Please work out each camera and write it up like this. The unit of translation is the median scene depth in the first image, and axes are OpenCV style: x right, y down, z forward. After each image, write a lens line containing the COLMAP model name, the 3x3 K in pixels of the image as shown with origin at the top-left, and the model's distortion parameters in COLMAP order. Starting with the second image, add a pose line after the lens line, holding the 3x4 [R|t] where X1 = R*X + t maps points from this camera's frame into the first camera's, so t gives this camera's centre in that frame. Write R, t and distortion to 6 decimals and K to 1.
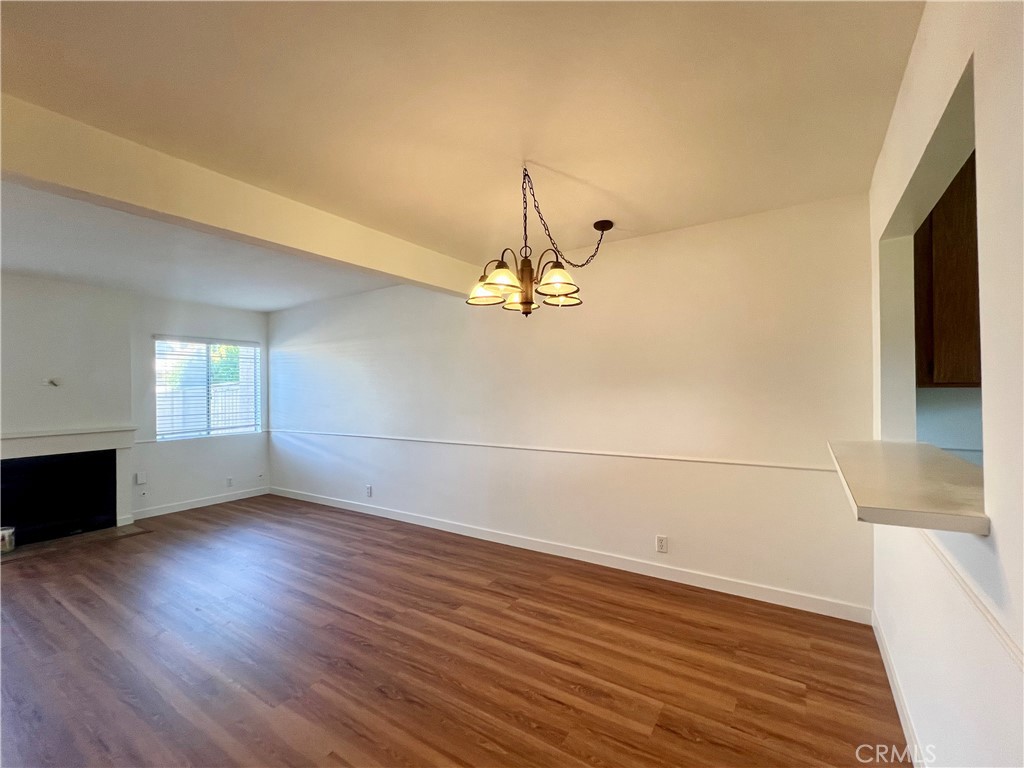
lens RADIAL K [[440.7, 0, 512.1], [0, 440.7, 385.1], [0, 0, 1]] dist [-0.002801, 0.000300]
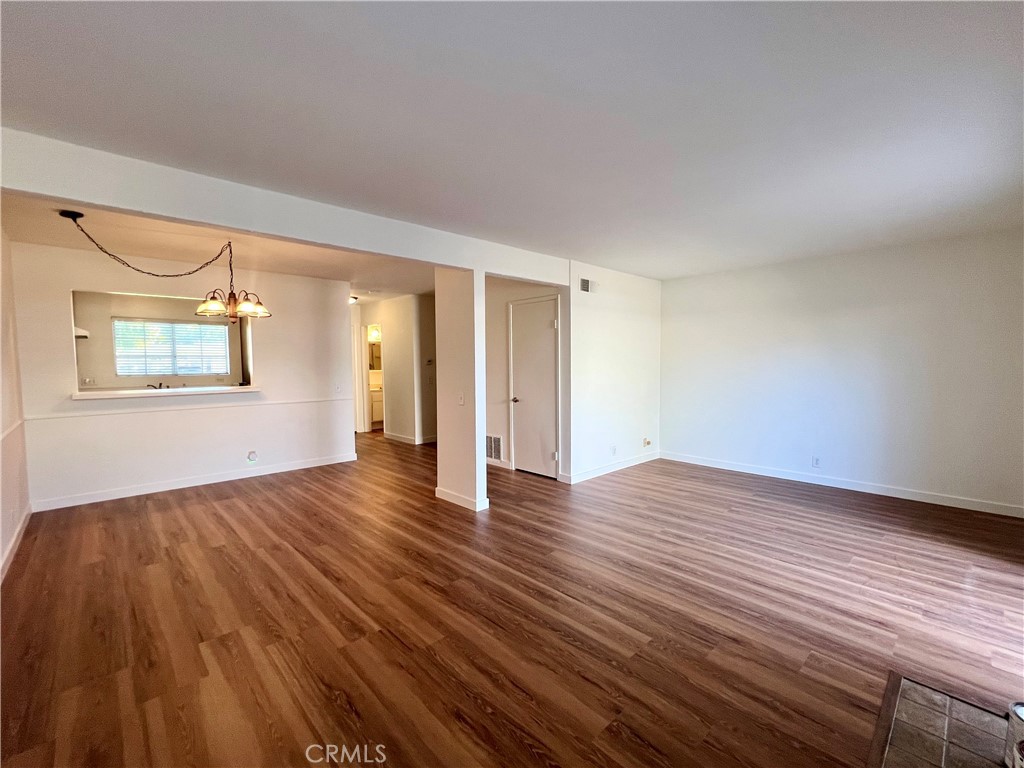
lens RADIAL K [[440.7, 0, 511.4], [0, 440.7, 386.8], [0, 0, 1]] dist [-0.002801, 0.000300]
pose [[-0.971943, 0.000835, 0.235215, -0.834946], [0.013401, 0.998566, 0.051829, 0.017385], [-0.234834, 0.053527, -0.970560, 1.404888]]
